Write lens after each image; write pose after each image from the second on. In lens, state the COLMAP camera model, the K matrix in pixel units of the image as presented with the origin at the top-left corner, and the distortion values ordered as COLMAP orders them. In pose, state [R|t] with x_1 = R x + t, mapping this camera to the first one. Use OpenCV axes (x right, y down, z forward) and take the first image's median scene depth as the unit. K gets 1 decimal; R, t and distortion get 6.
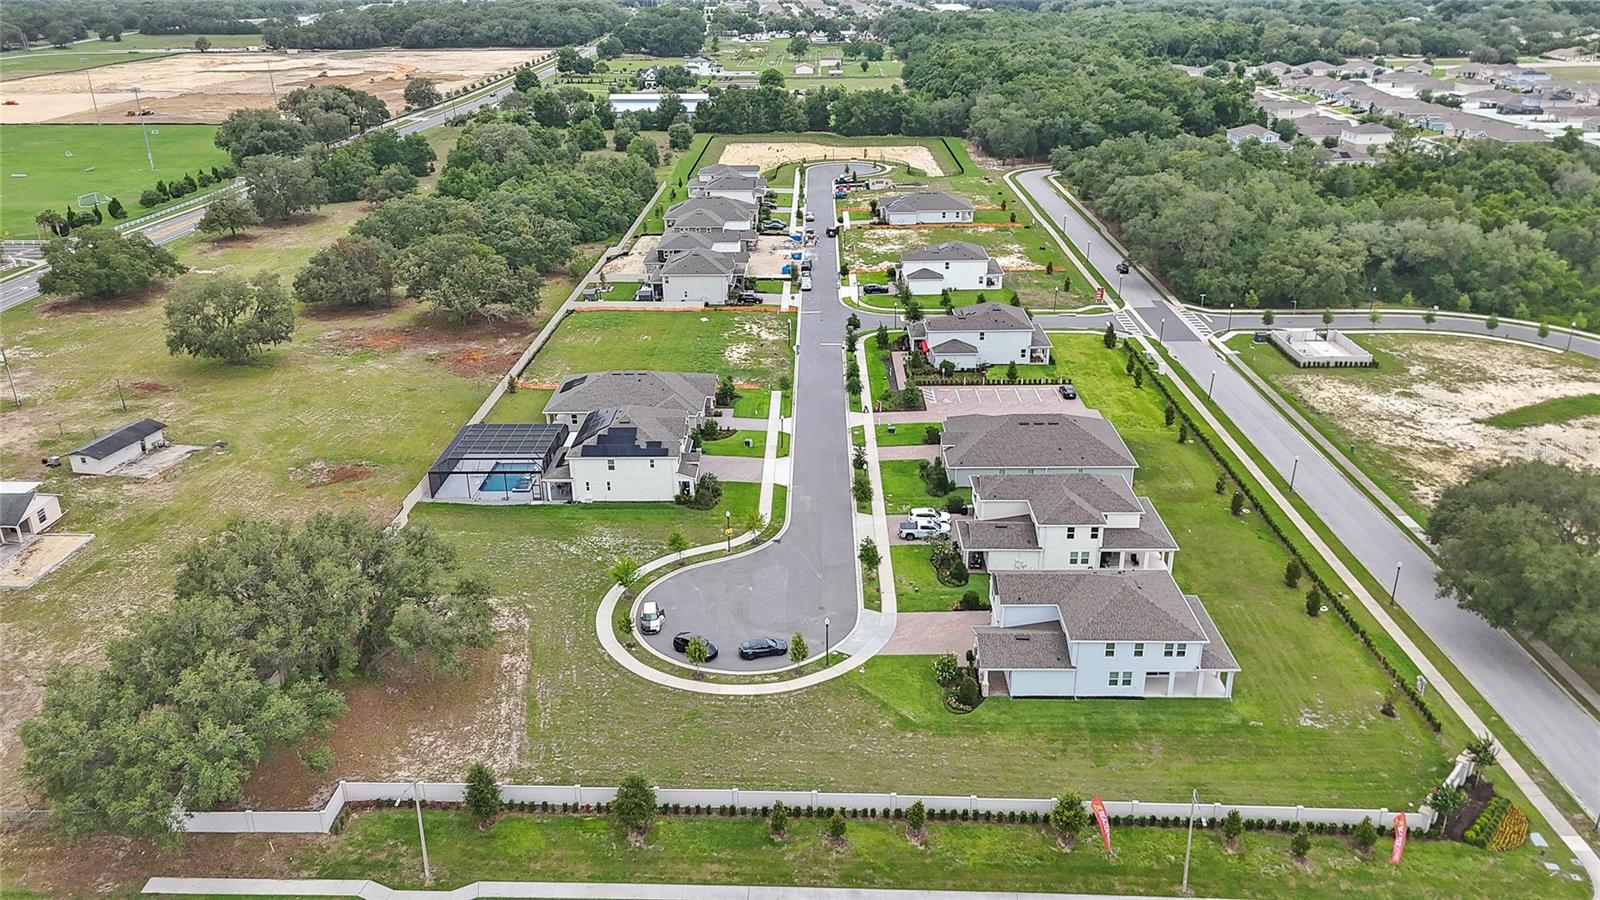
lens RADIAL K [[1175.7, 0, 801.7], [0, 1175.7, 453.7], [0, 0, 1]] dist [0.087443, -0.093262]
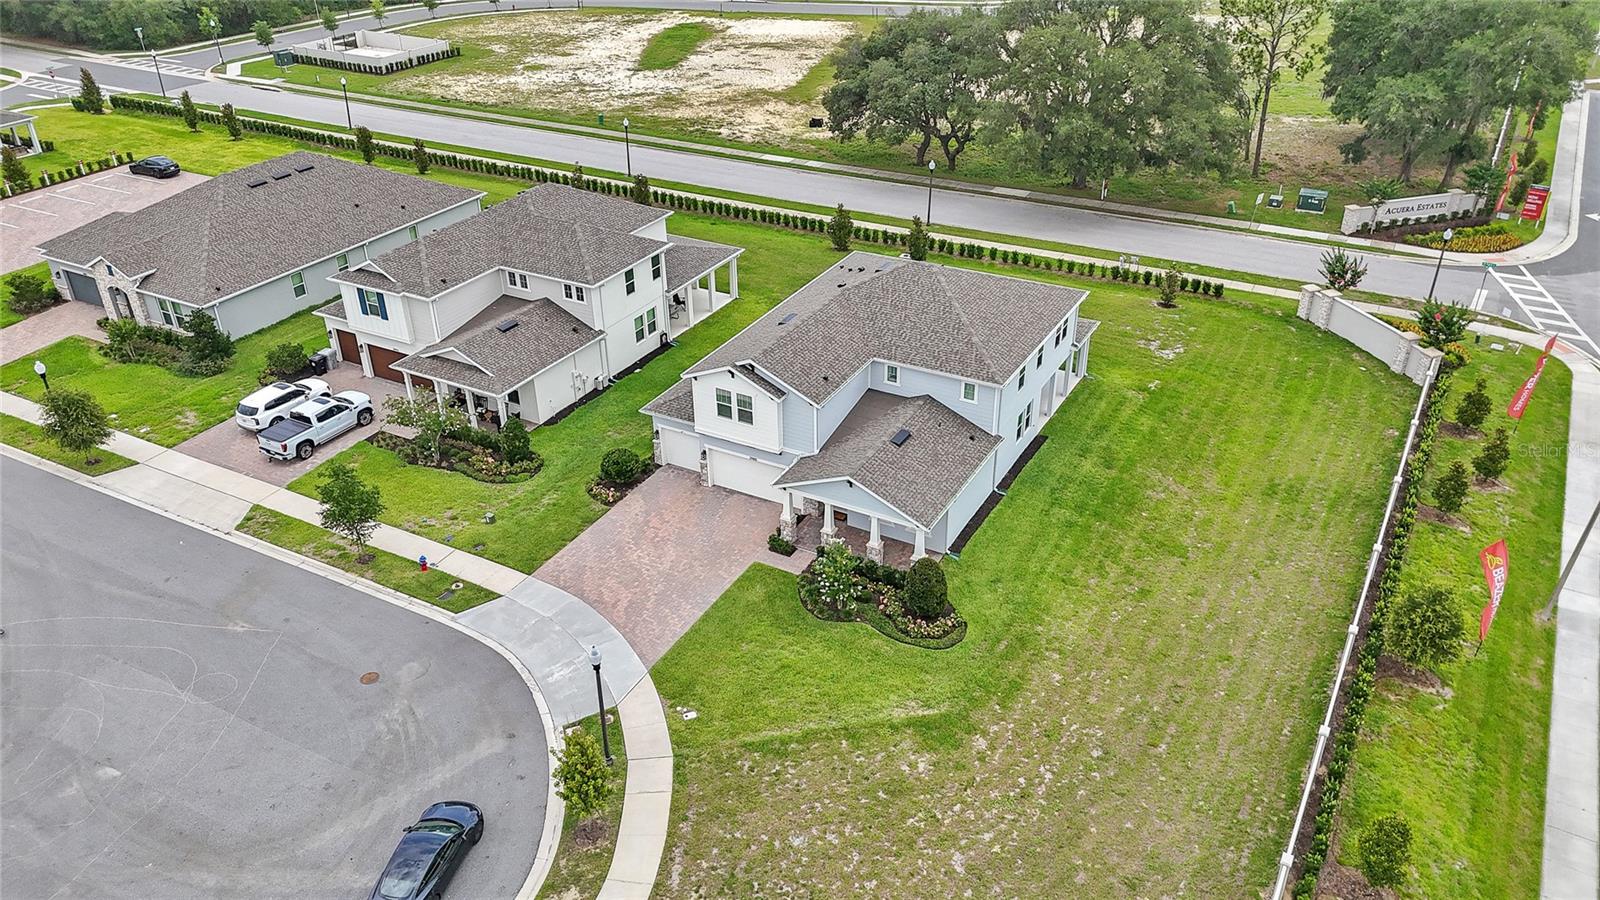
lens RADIAL K [[1175.7, 0, 801.7], [0, 1175.7, 453.7], [0, 0, 1]] dist [0.087443, -0.093262]
pose [[0.472981, -0.438777, 0.764044, -0.123958], [0.347132, 0.889837, 0.296126, 0.005437], [-0.809808, 0.125162, 0.573189, 0.490669]]
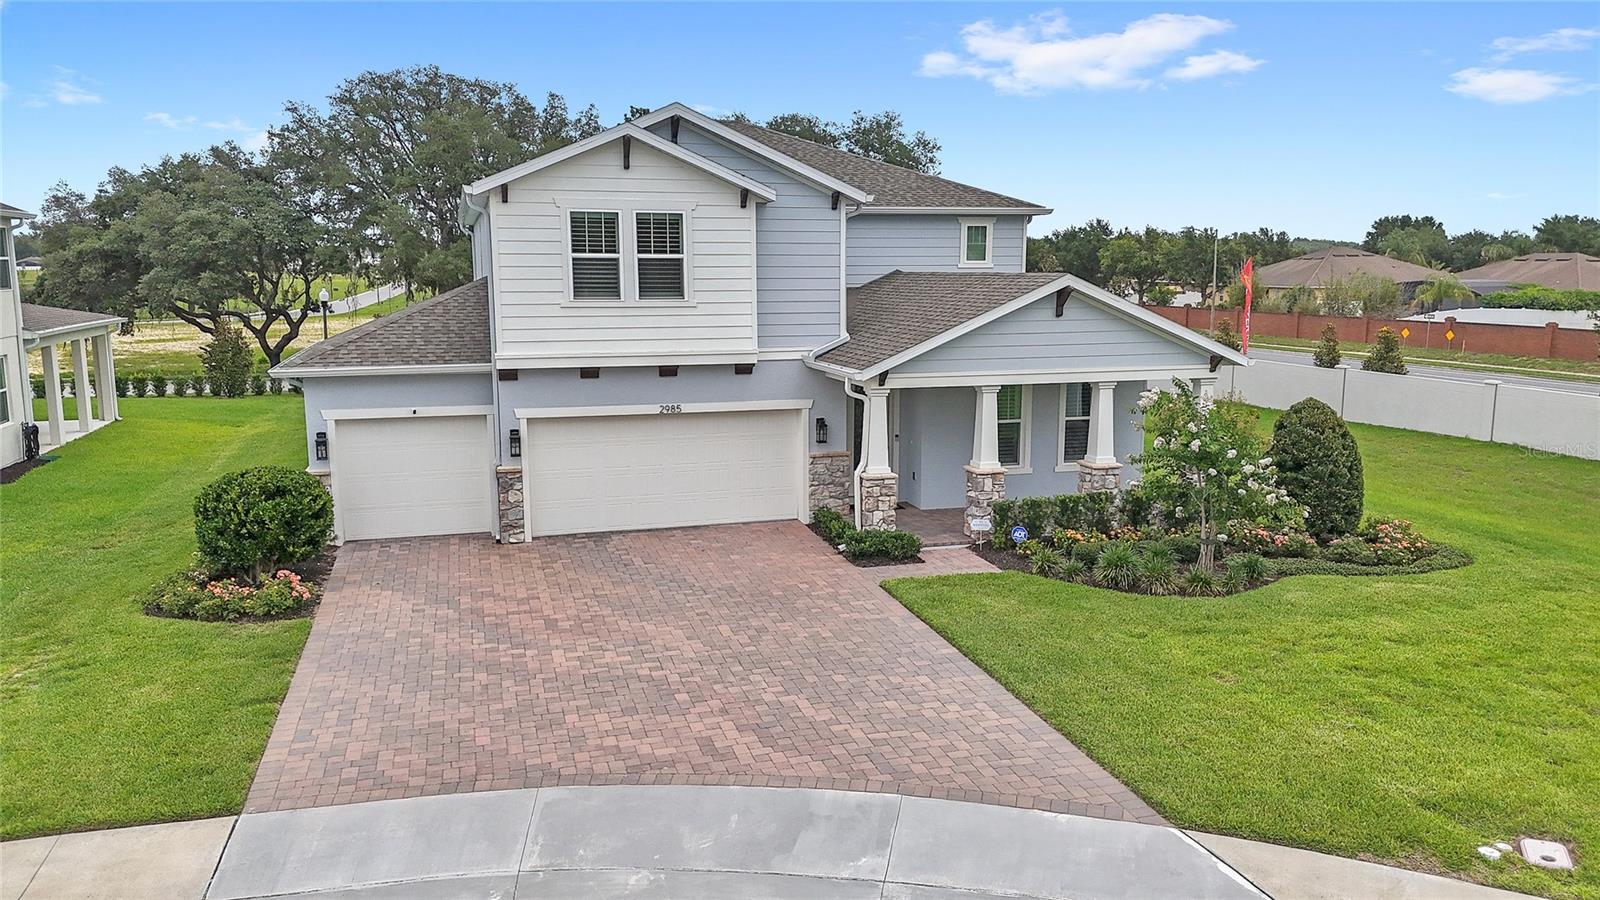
lens RADIAL K [[1177.6, 0, 801.9], [0, 1177.6, 458.4], [0, 0, 1]] dist [0.069163, -0.061089]
pose [[-0.290326, -0.143918, 0.946043, -0.009777], [0.373005, 0.893408, 0.250380, 0.075256], [-0.881237, 0.425571, -0.205698, 0.699798]]
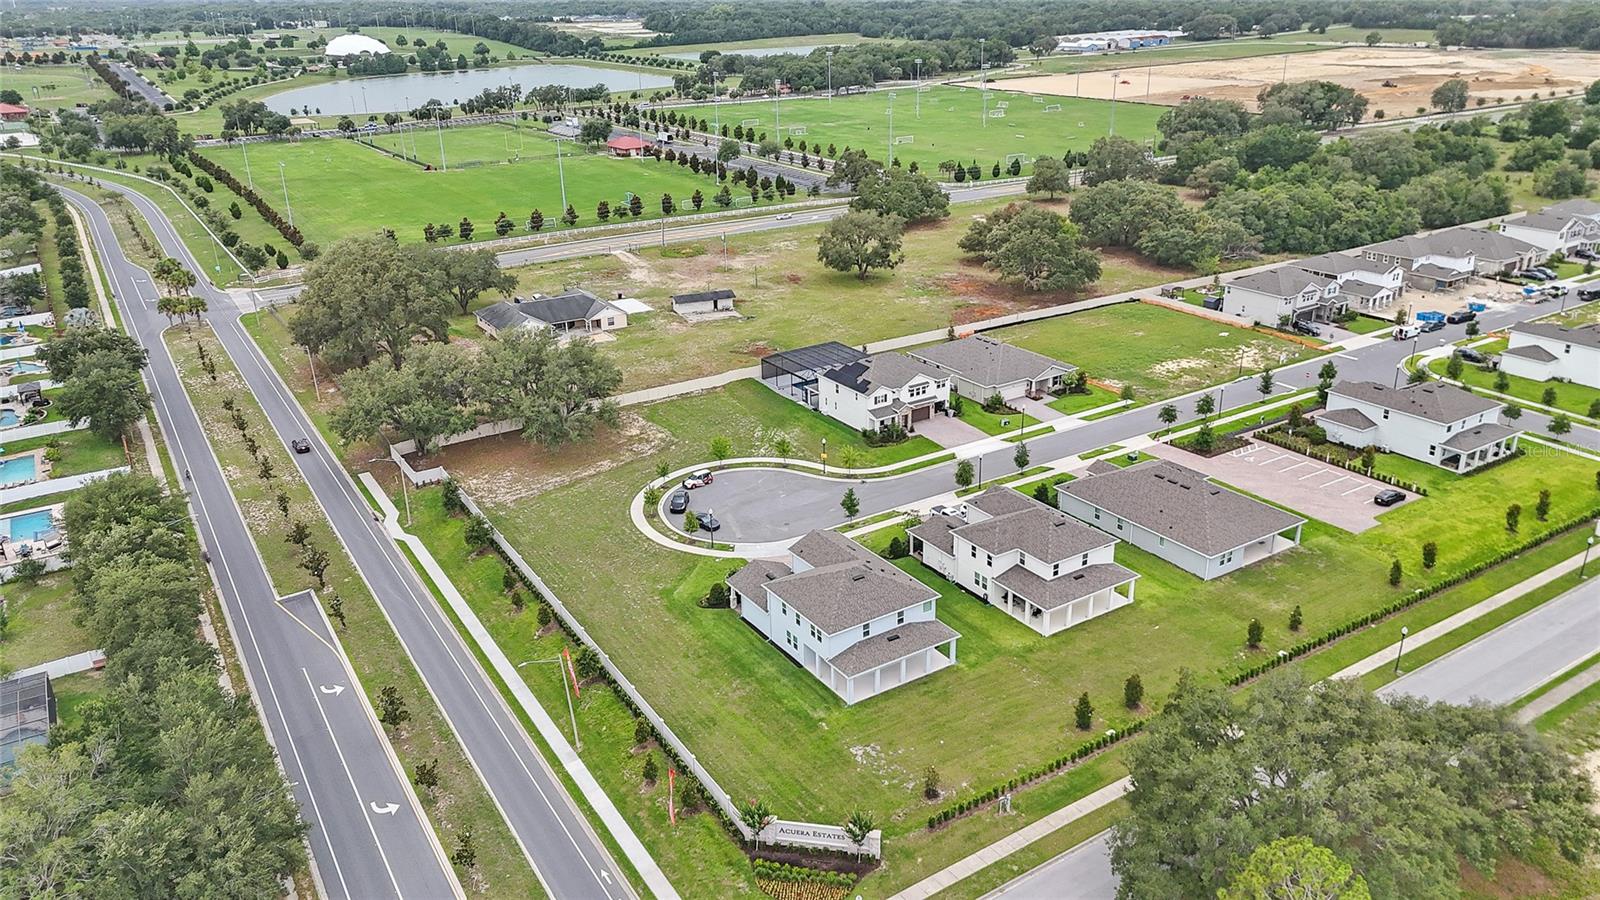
lens RADIAL K [[1175.7, 0, 801.7], [0, 1175.7, 453.7], [0, 0, 1]] dist [0.087443, -0.093262]
pose [[0.555522, 0.309837, -0.771619, 0.669304], [-0.305696, 0.939096, 0.157001, -0.092114], [0.773269, 0.148664, 0.616404, 0.196800]]
